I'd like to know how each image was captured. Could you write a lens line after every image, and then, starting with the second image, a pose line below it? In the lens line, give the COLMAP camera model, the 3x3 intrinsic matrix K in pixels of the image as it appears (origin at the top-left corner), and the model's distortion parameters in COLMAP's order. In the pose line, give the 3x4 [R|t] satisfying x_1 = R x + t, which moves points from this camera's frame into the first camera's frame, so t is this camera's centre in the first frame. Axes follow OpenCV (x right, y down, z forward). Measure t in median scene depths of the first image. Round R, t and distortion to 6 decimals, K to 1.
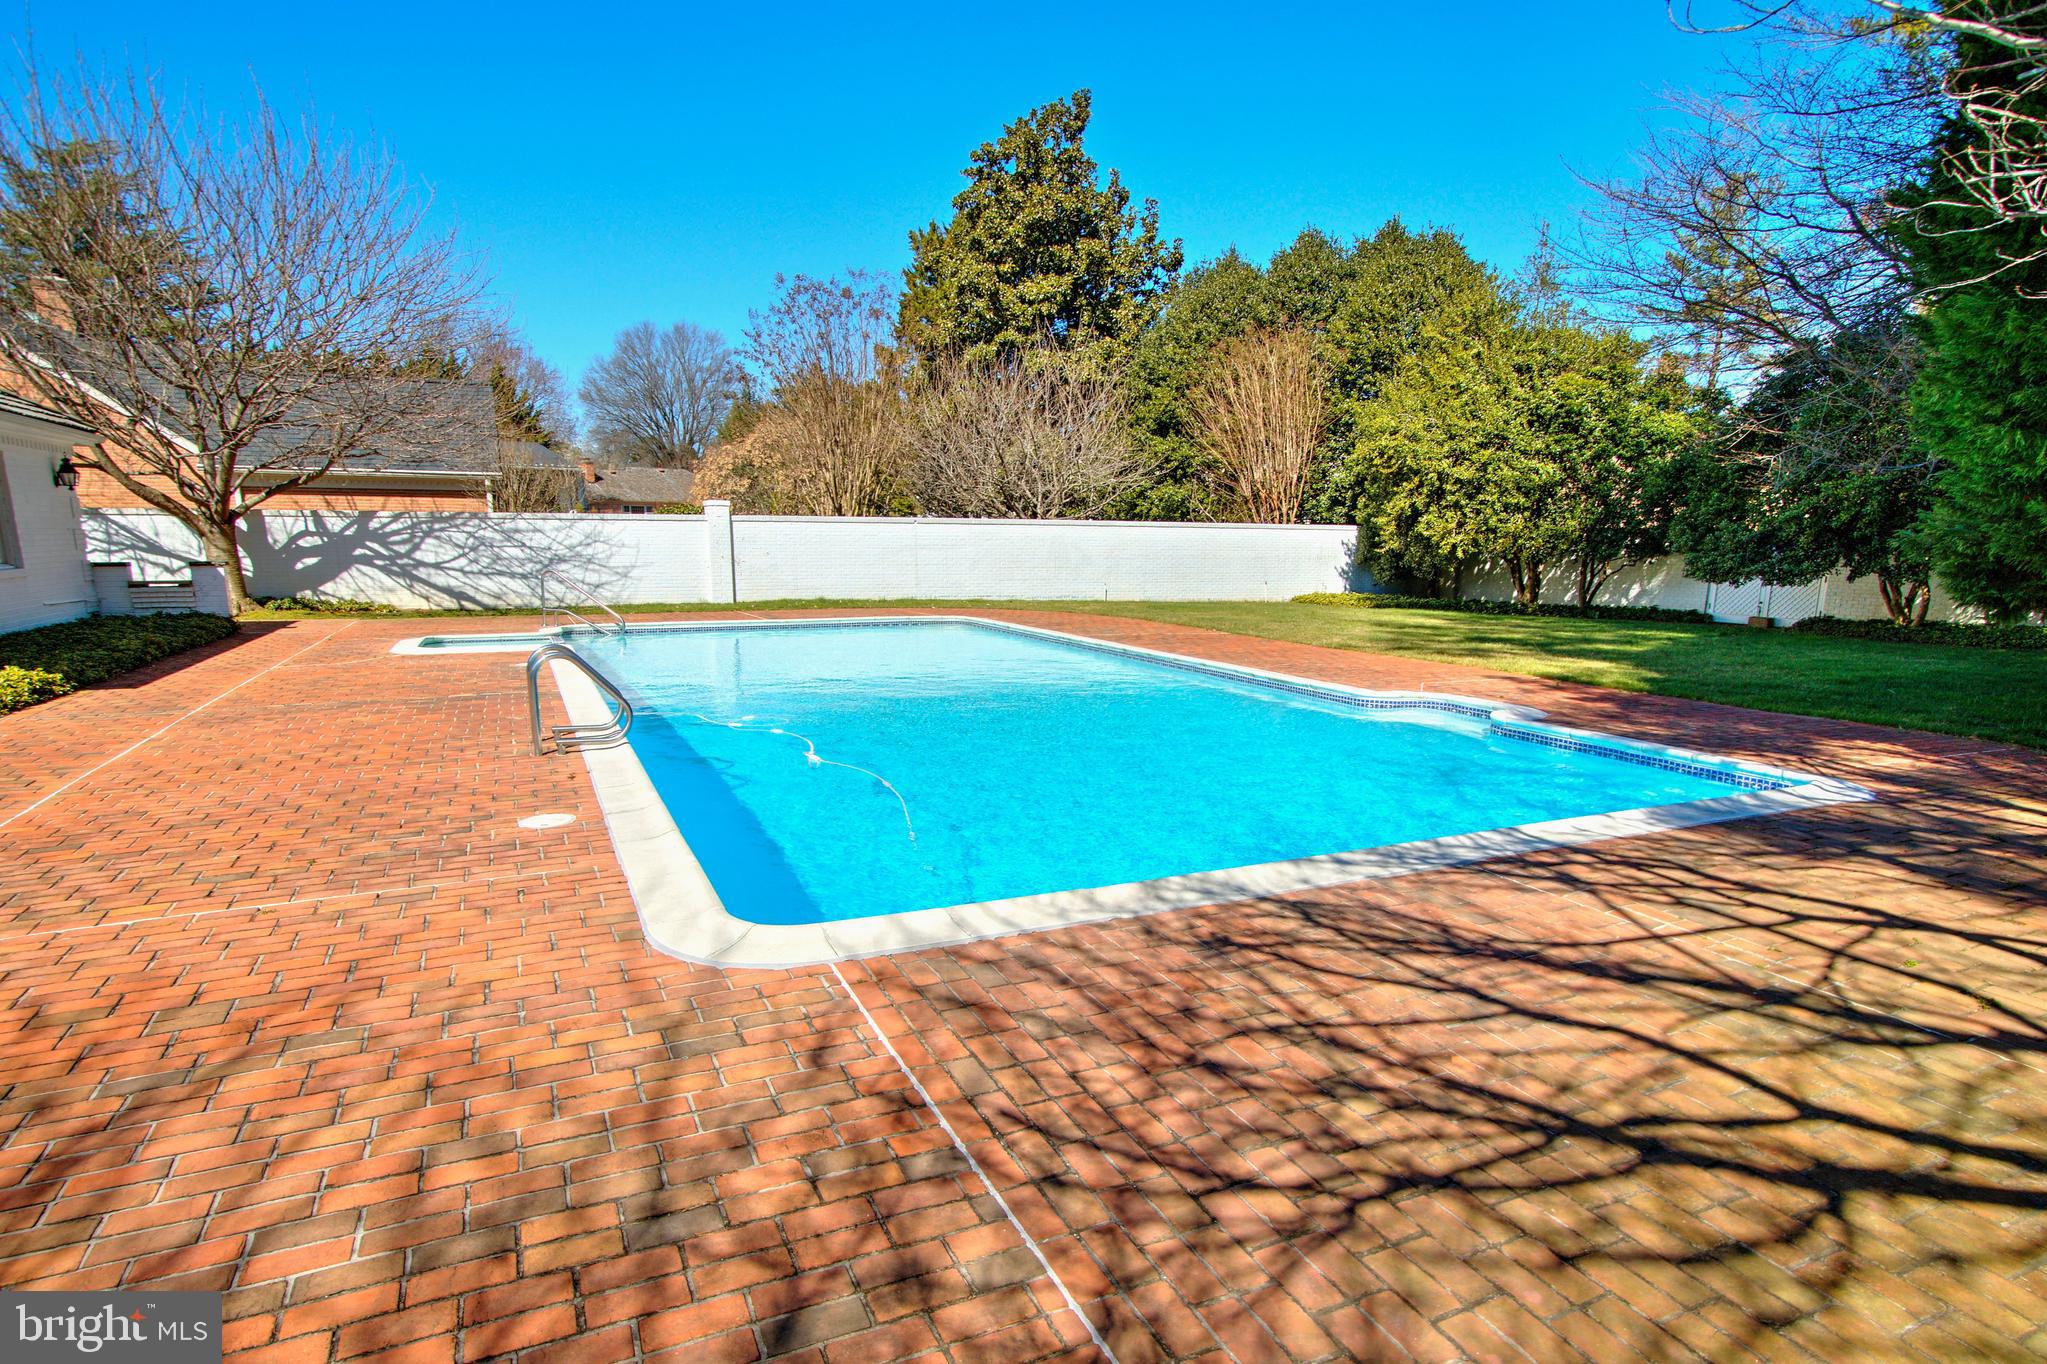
lens RADIAL K [[1104.8, 0, 1024.9], [0, 1104.8, 746.2], [0, 0, 1]] dist [-0.013410, 0.005976]
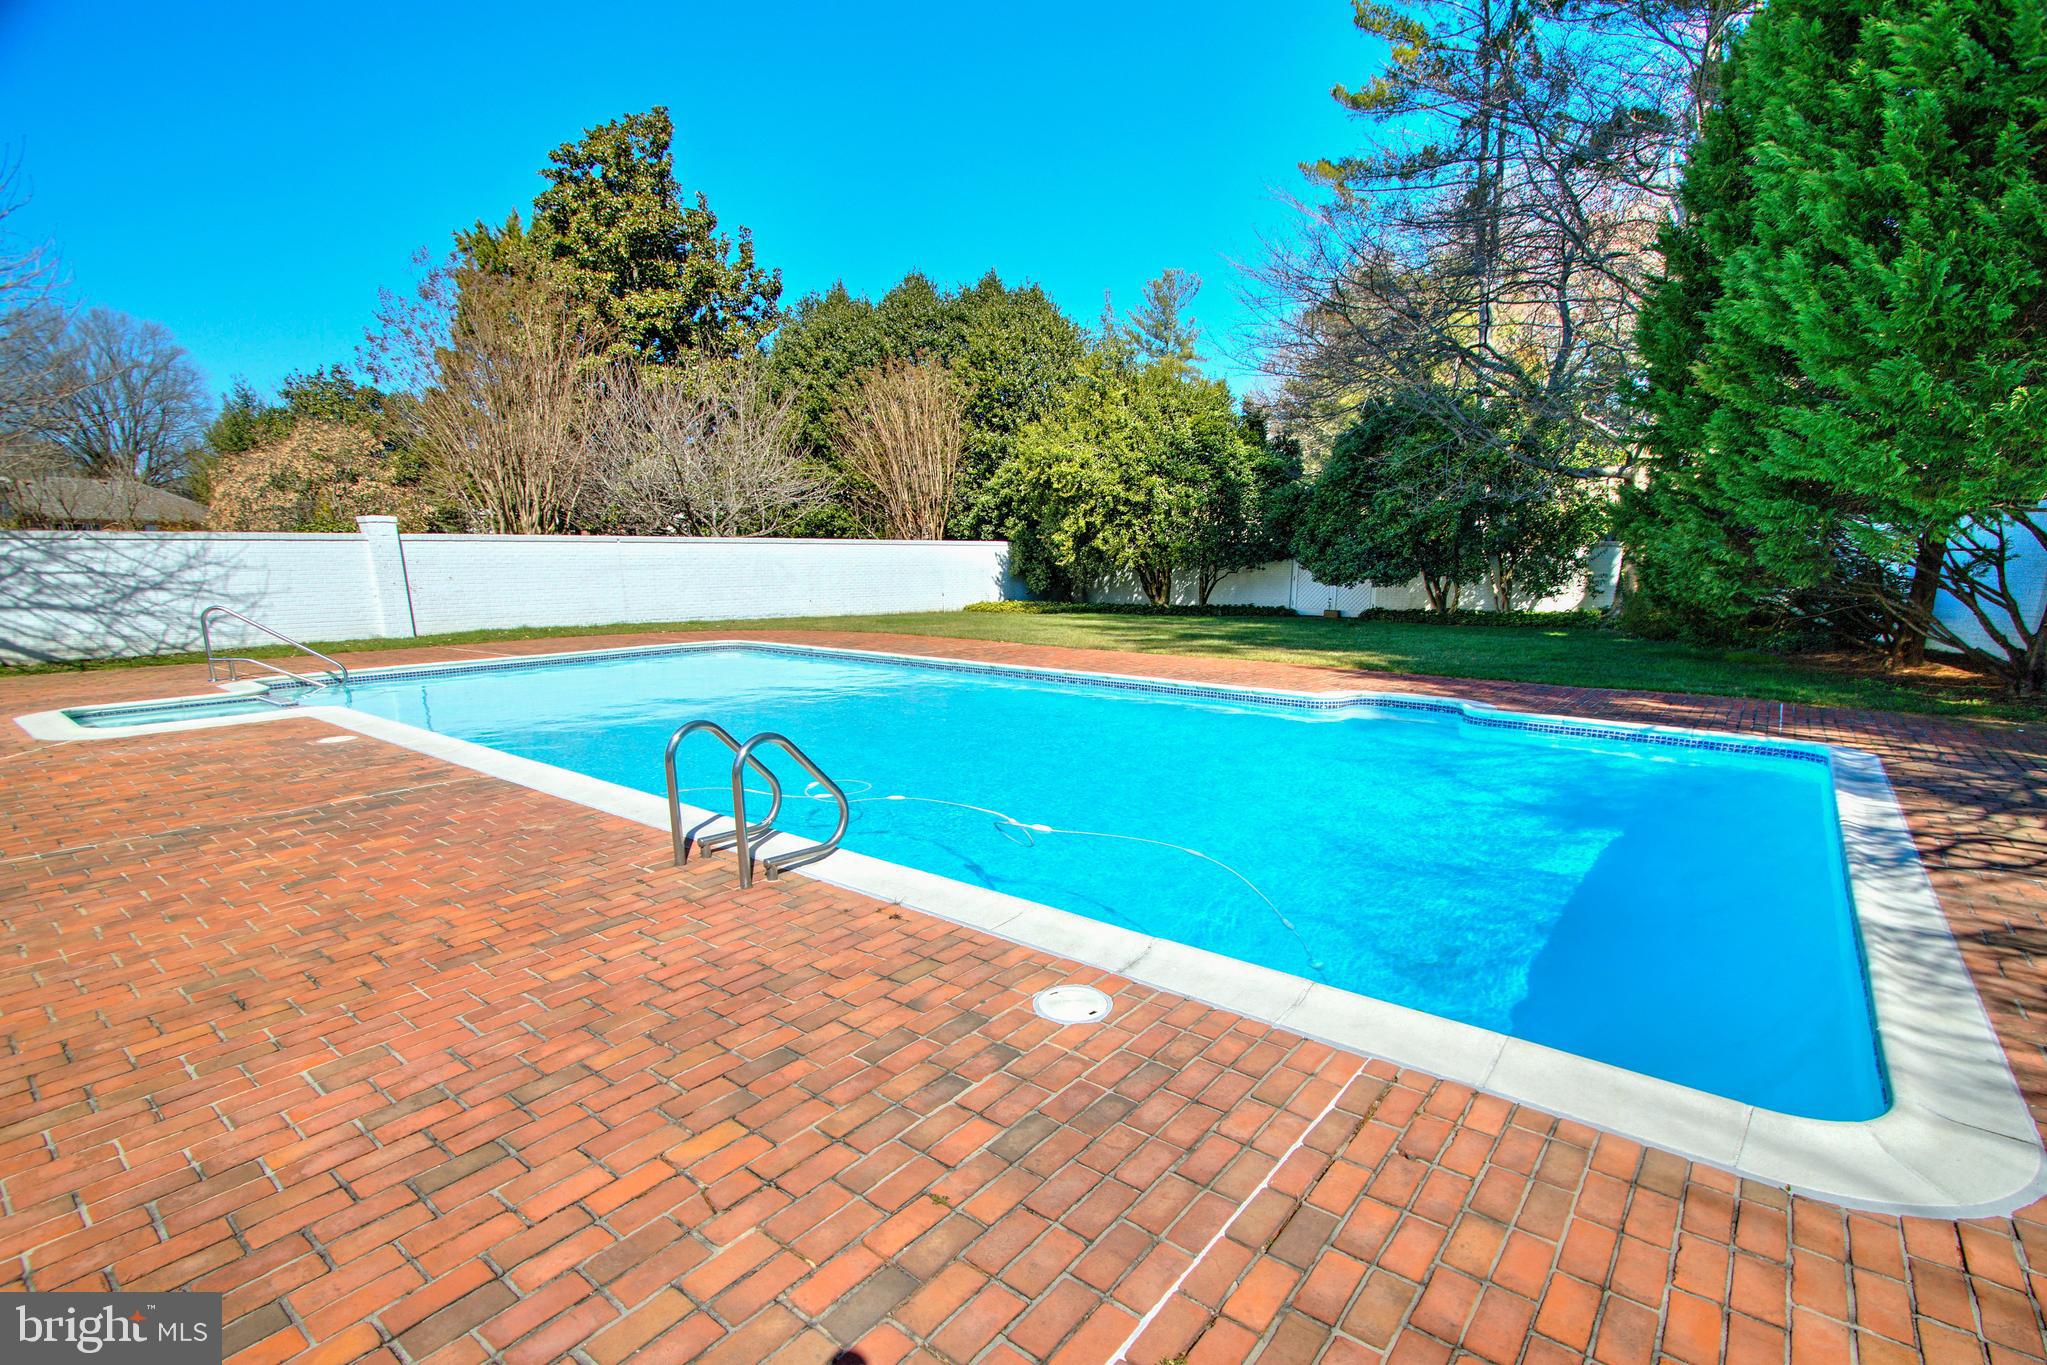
lens RADIAL K [[959.1, 0, 1038.8], [0, 959.1, 768.3], [0, 0, 1]] dist [-0.014653, 0.001238]
pose [[0.890807, -0.107551, 0.441470, -0.187363], [0.092093, 0.994154, 0.056370, -0.028452], [-0.444951, -0.009558, 0.895504, 0.137084]]
